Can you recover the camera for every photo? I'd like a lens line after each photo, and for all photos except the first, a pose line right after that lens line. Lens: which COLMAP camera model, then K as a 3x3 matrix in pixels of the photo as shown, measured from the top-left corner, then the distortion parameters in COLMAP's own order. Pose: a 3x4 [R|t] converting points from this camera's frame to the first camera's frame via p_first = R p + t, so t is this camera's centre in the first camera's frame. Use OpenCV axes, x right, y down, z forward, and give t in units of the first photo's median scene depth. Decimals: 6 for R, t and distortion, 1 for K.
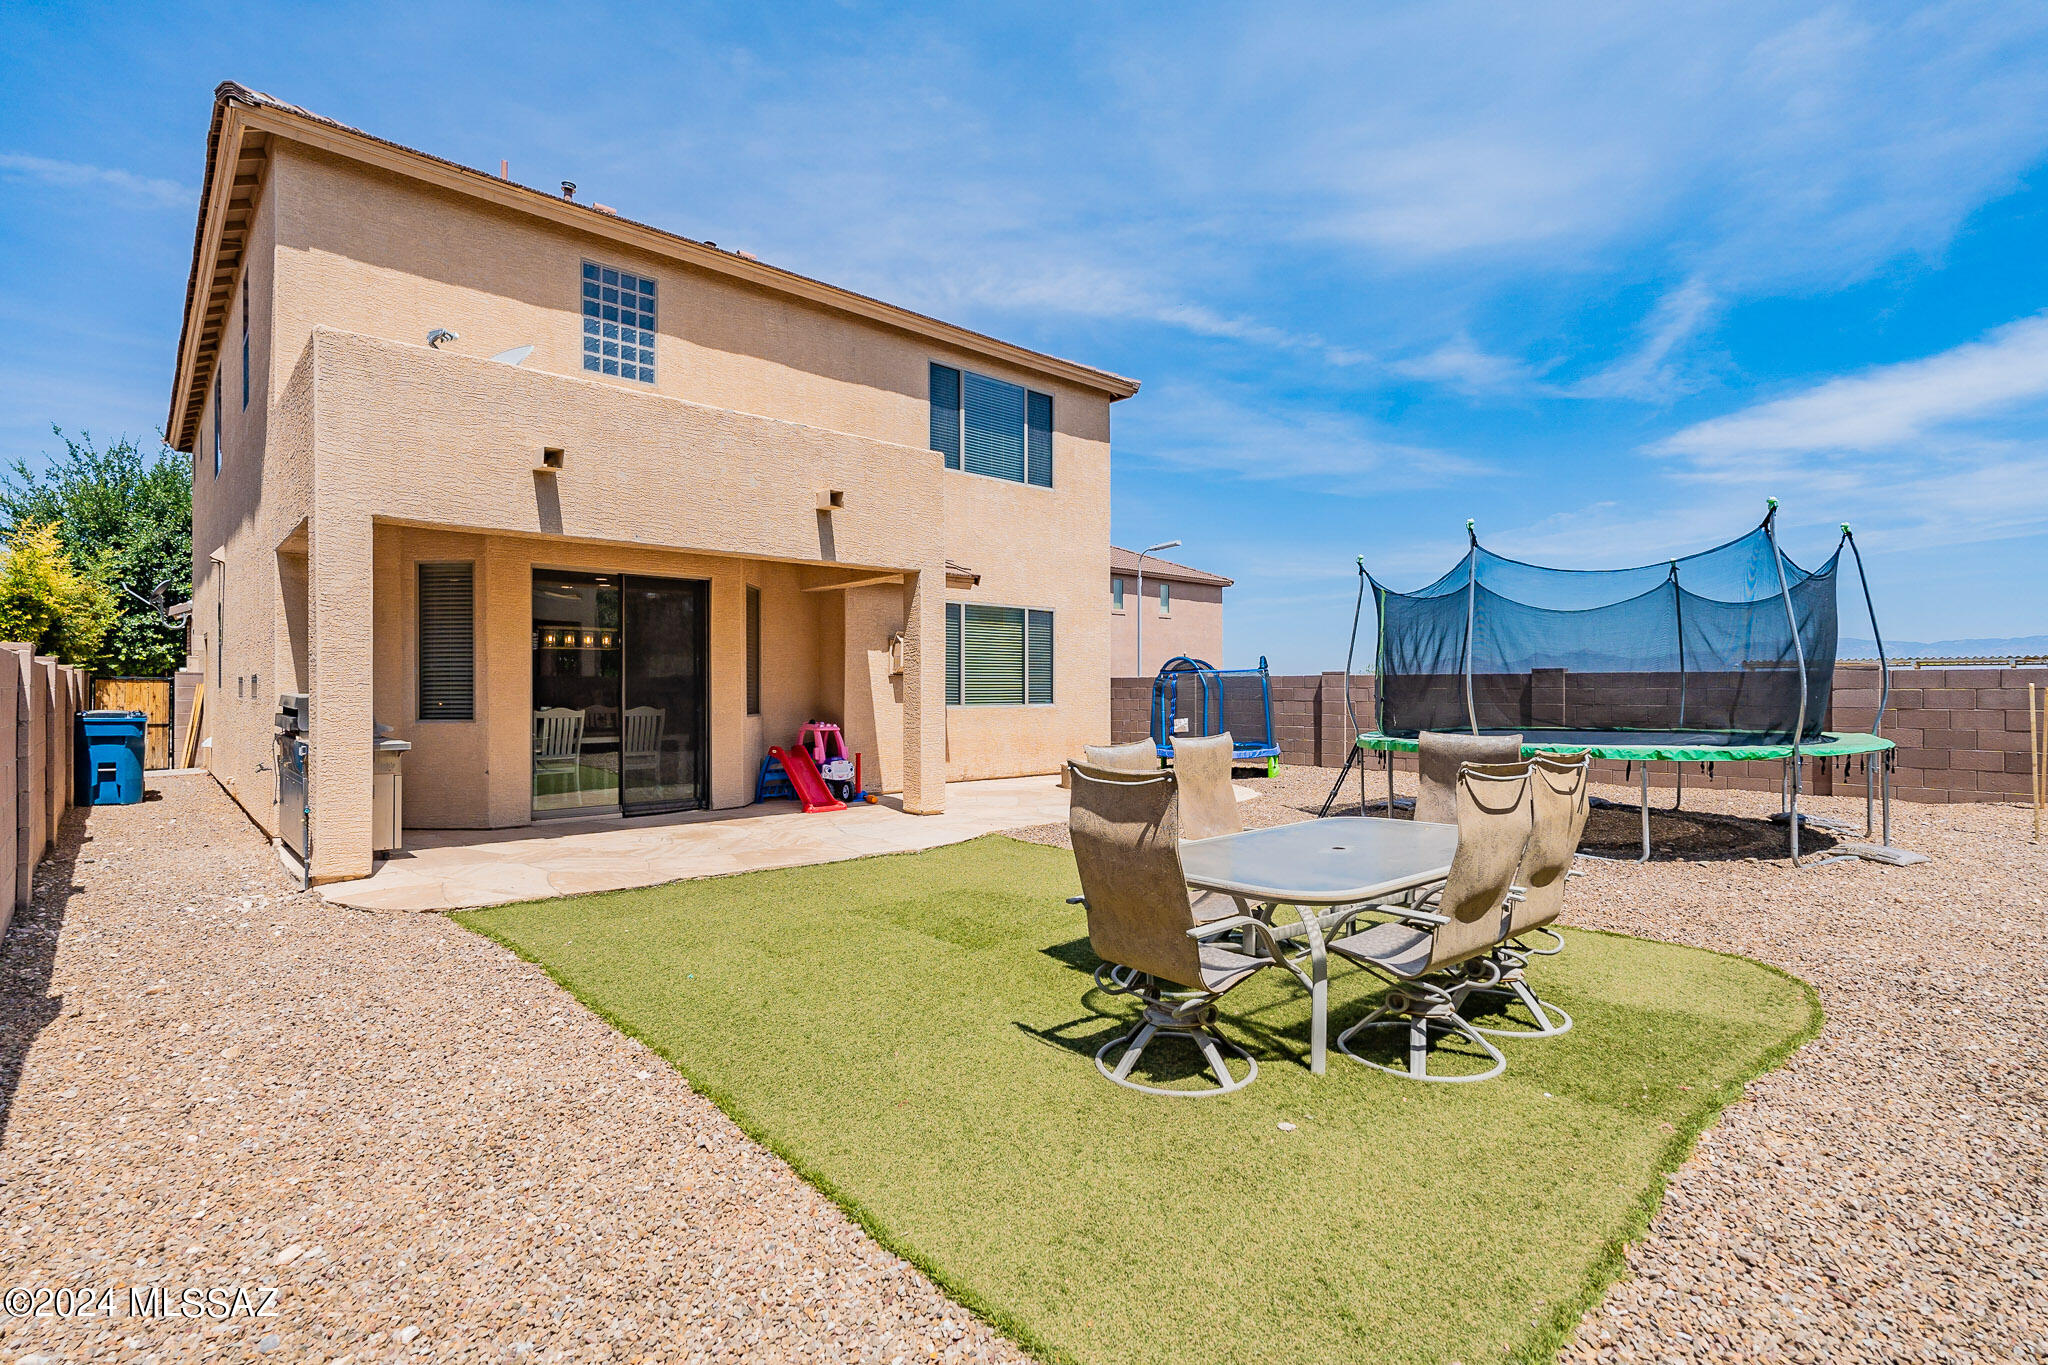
lens RADIAL K [[984.0, 0, 1024.0], [0, 984.0, 682.5], [0, 0, 1]] dist [0.000909, 0.000063]
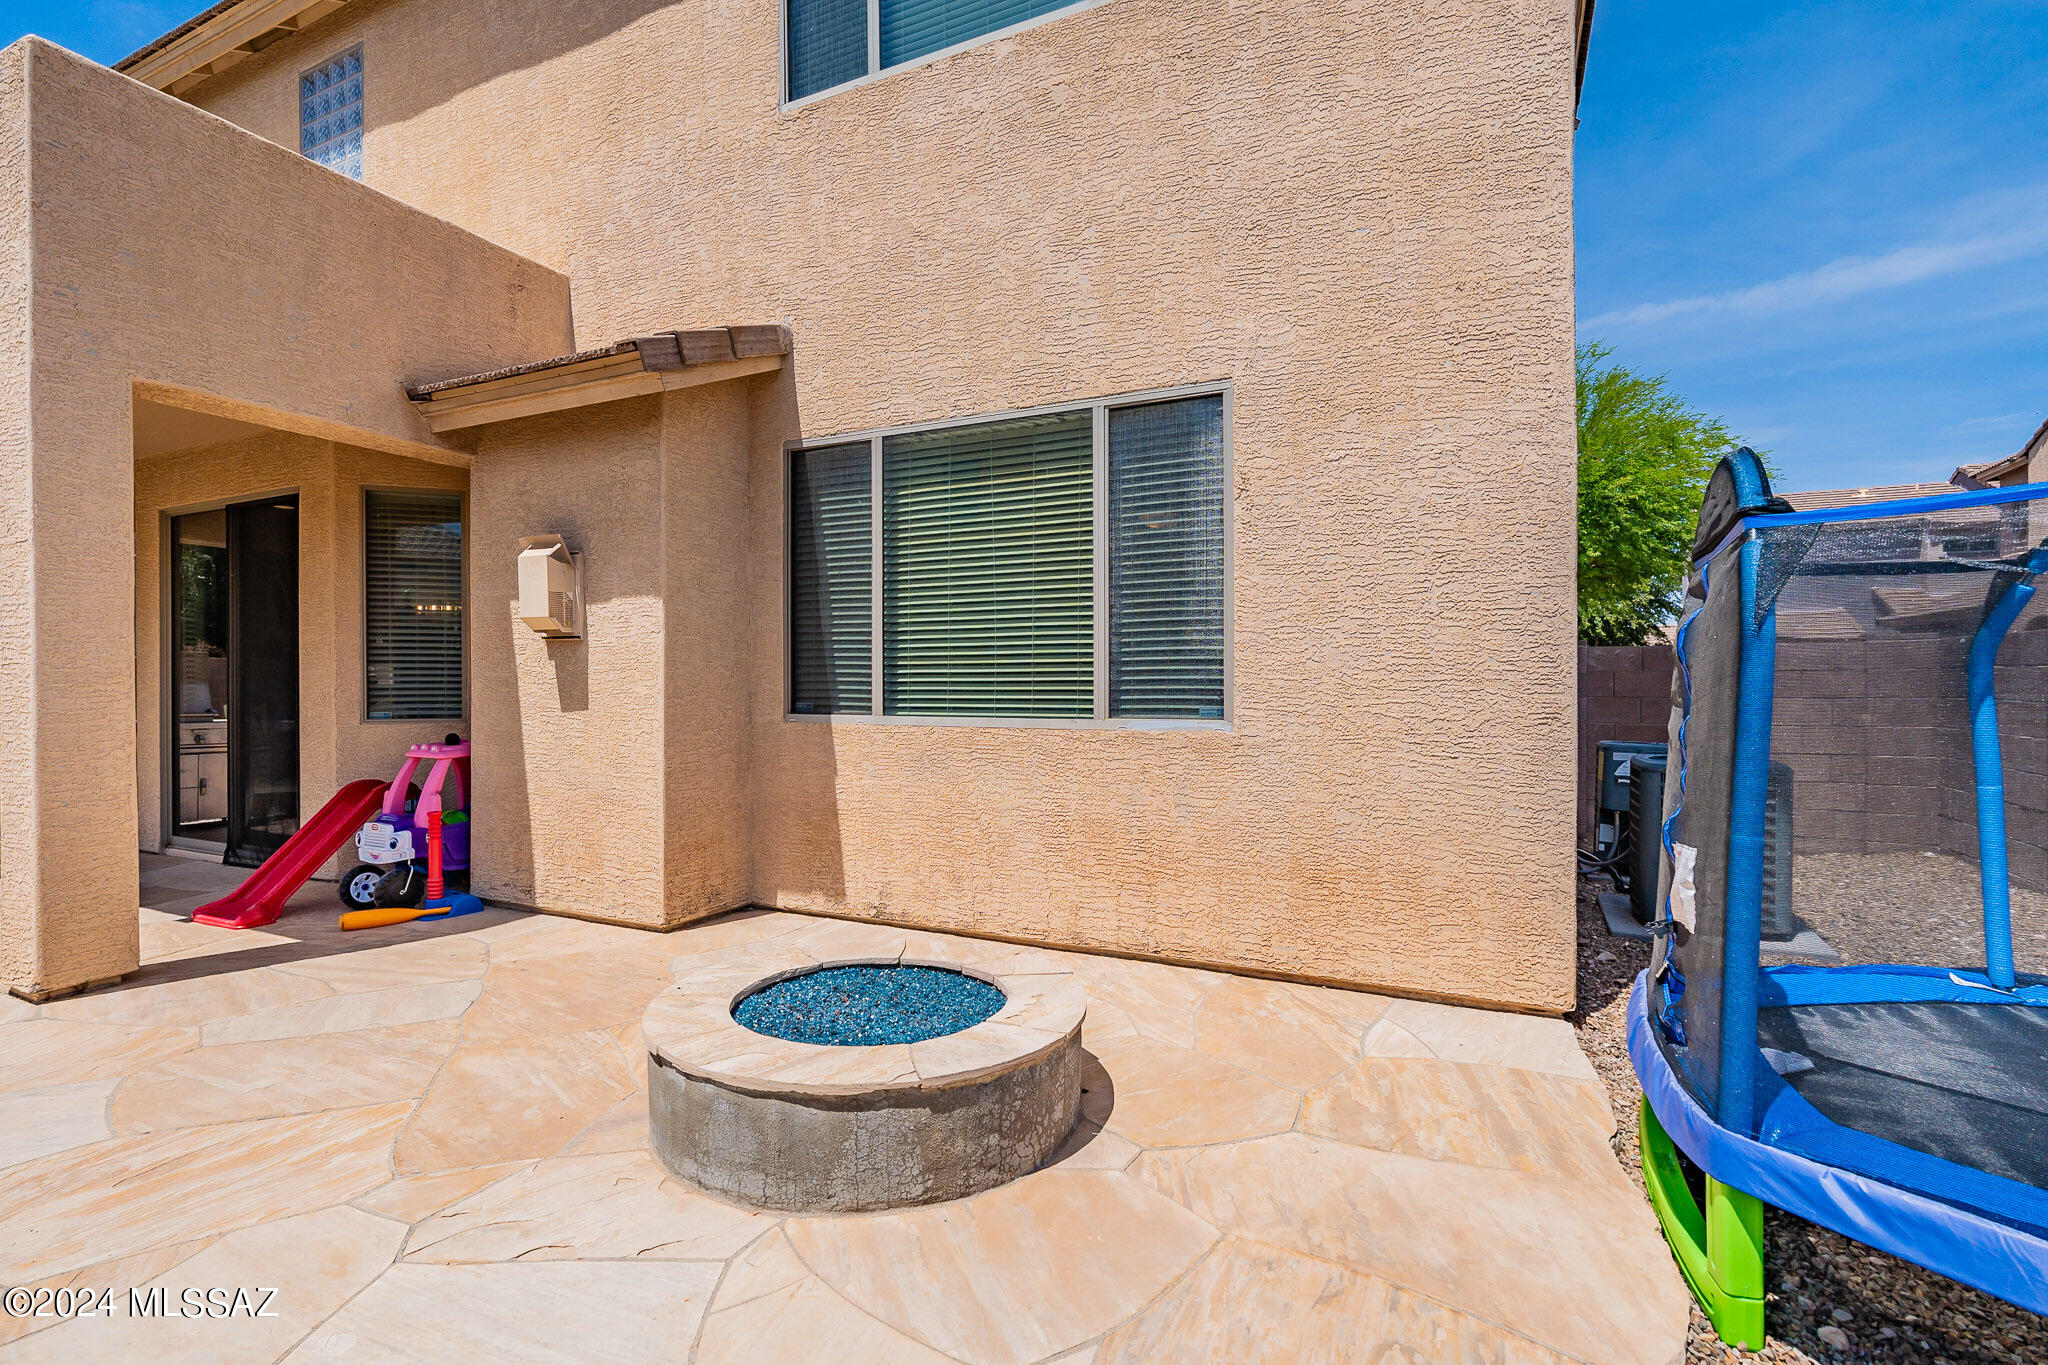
lens RADIAL K [[984.0, 0, 1024.0], [0, 984.0, 682.5], [0, 0, 1]] dist [0.000909, 0.000063]
pose [[0.357764, 0.002688, -0.933808, 0.283798], [0.007307, 0.999957, 0.005678, 0.008512], [0.933784, -0.008855, 0.357729, 0.884836]]
